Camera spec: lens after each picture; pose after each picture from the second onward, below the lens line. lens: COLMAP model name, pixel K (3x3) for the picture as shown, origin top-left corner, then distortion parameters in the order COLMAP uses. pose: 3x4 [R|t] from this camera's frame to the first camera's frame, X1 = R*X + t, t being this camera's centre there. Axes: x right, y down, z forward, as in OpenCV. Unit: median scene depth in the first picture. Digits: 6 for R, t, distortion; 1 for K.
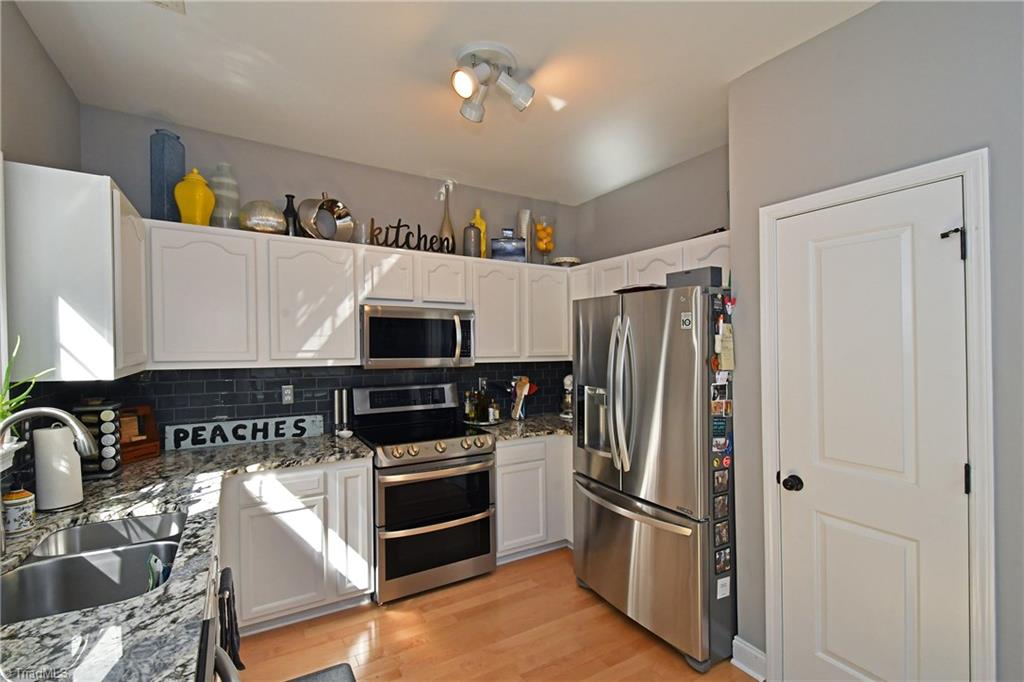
lens RADIAL K [[456.3, 0, 539.0], [0, 456.3, 347.8], [0, 0, 1]] dist [0.002162, -0.001661]
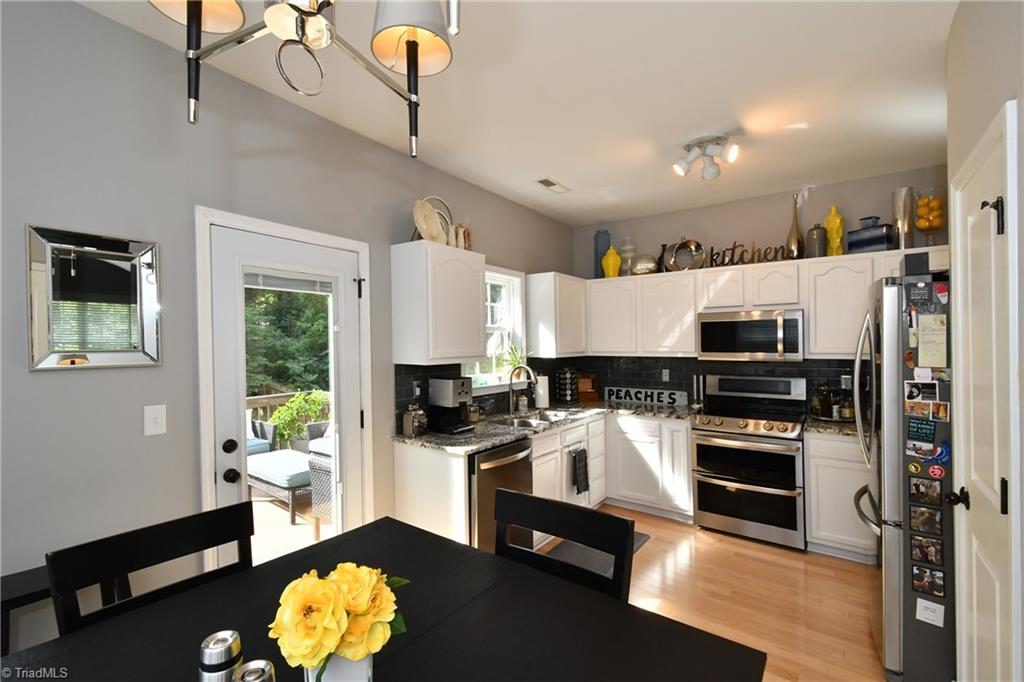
lens RADIAL K [[456.3, 0, 507.0], [0, 456.3, 378.8], [0, 0, 1]] dist [0.002162, -0.001661]
pose [[0.377986, 0.064412, -0.923568, 0.731257], [-0.001064, 0.997606, 0.069140, 0.009302], [0.925811, -0.025151, 0.377150, -0.072956]]
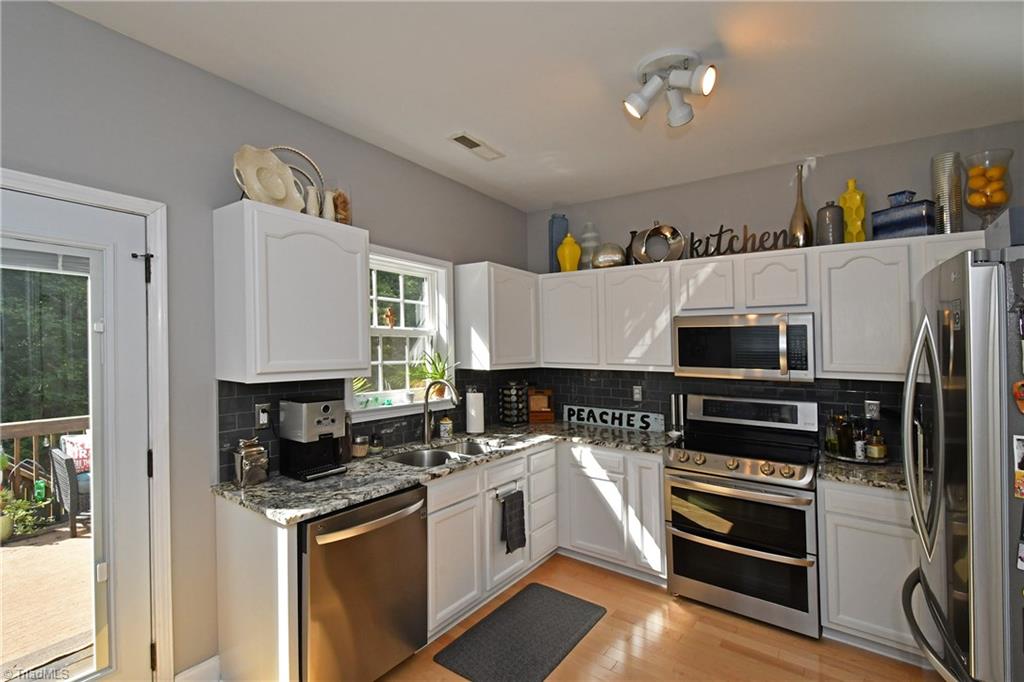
lens RADIAL K [[456.3, 0, 485.8], [0, 456.3, 362.9], [0, 0, 1]] dist [0.002162, -0.001661]
pose [[0.343144, 0.029395, -0.938823, 0.511592], [-0.017201, 0.999539, 0.025009, -0.003572], [0.939125, 0.007567, 0.343492, 0.216875]]
